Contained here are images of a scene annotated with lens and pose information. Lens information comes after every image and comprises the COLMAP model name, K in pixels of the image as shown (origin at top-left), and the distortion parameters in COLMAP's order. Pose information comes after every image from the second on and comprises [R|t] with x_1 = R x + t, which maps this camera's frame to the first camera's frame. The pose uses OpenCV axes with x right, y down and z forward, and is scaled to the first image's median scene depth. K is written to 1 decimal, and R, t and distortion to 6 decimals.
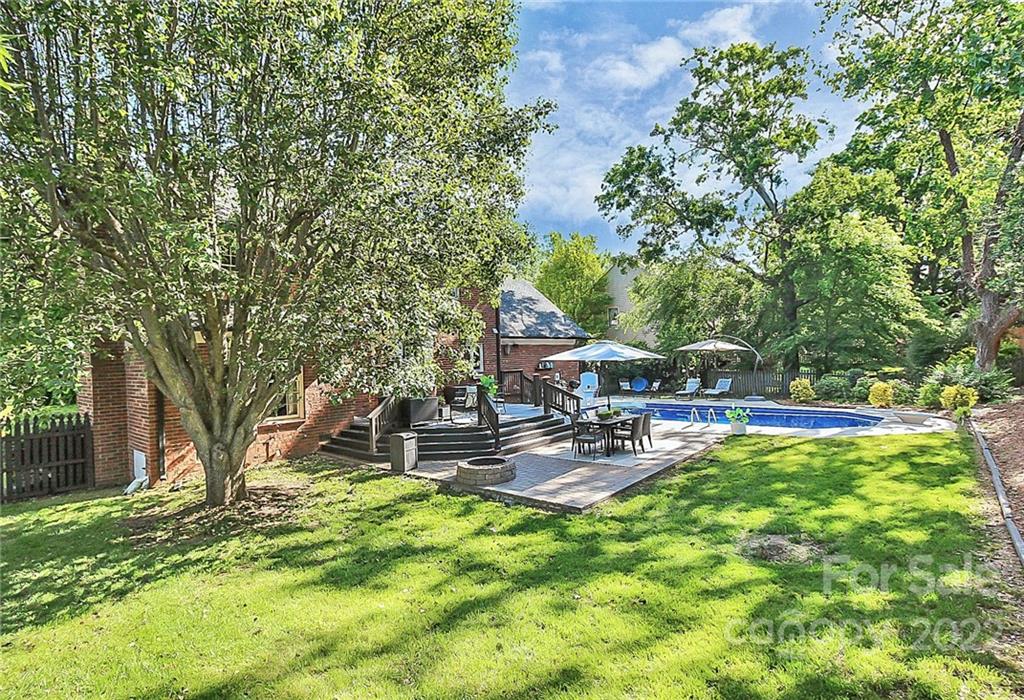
lens RADIAL K [[505.9, 0, 512.0], [0, 505.9, 350.0], [0, 0, 1]] dist [0.000135, -0.000139]
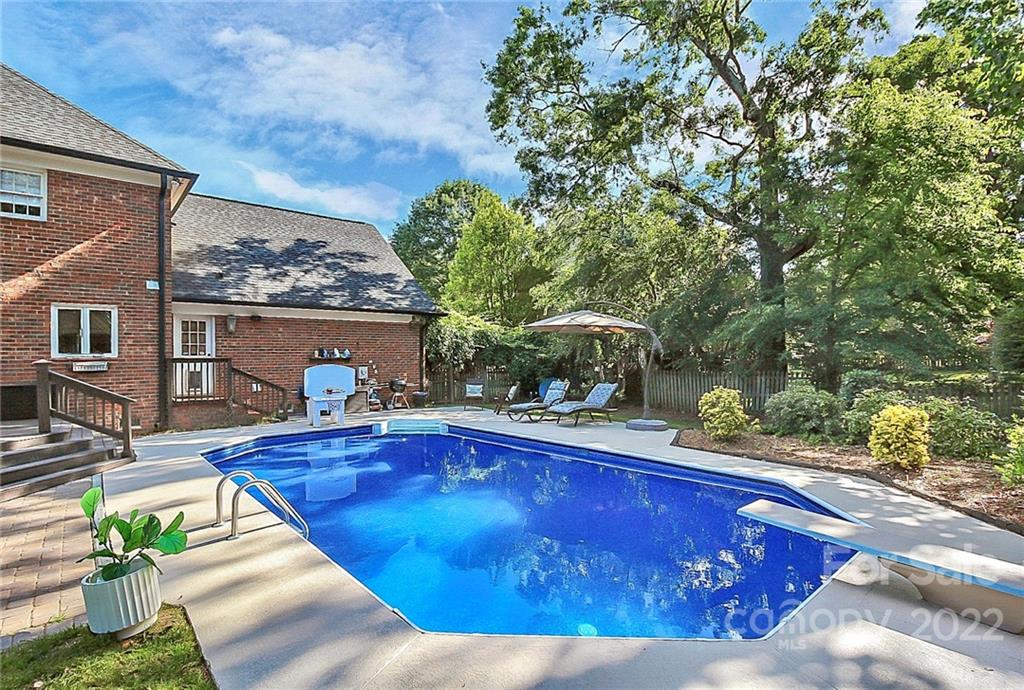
lens RADIAL K [[485.2, 0, 508.4], [0, 485.2, 352.0], [0, 0, 1]] dist [-0.010135, -0.000629]
pose [[0.991309, 0.019376, -0.130123, 0.329651], [-0.018536, 0.999799, 0.007659, 0.018664], [0.130245, -0.005181, 0.991468, 0.411877]]
